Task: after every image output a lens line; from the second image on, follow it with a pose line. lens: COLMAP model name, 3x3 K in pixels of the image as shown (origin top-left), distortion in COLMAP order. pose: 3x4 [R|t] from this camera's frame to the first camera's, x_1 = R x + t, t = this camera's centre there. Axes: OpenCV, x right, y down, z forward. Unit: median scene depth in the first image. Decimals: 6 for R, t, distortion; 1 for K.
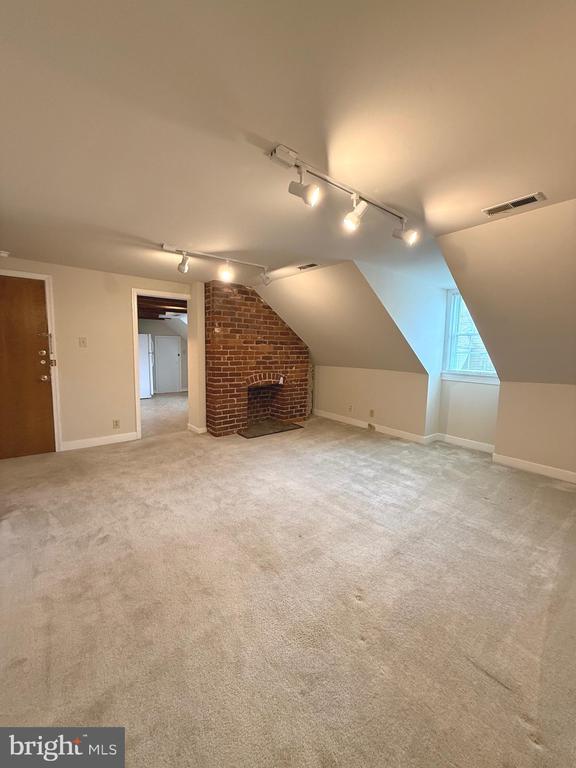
lens RADIAL K [[305.2, 0, 288.6], [0, 305.2, 381.4], [0, 0, 1]] dist [0.000335, 0.000258]
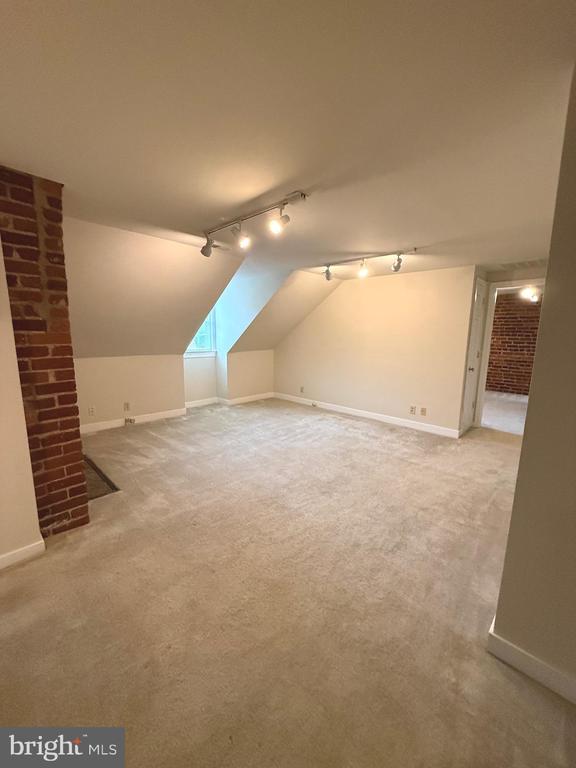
lens RADIAL K [[305.2, 0, 285.2], [0, 305.2, 379.5], [0, 0, 1]] dist [0.000335, 0.000258]
pose [[-0.108117, -0.172388, 0.979078, -0.702086], [0.095191, 0.978530, 0.182803, -0.099708], [-0.989570, 0.112963, -0.089387, 0.697678]]
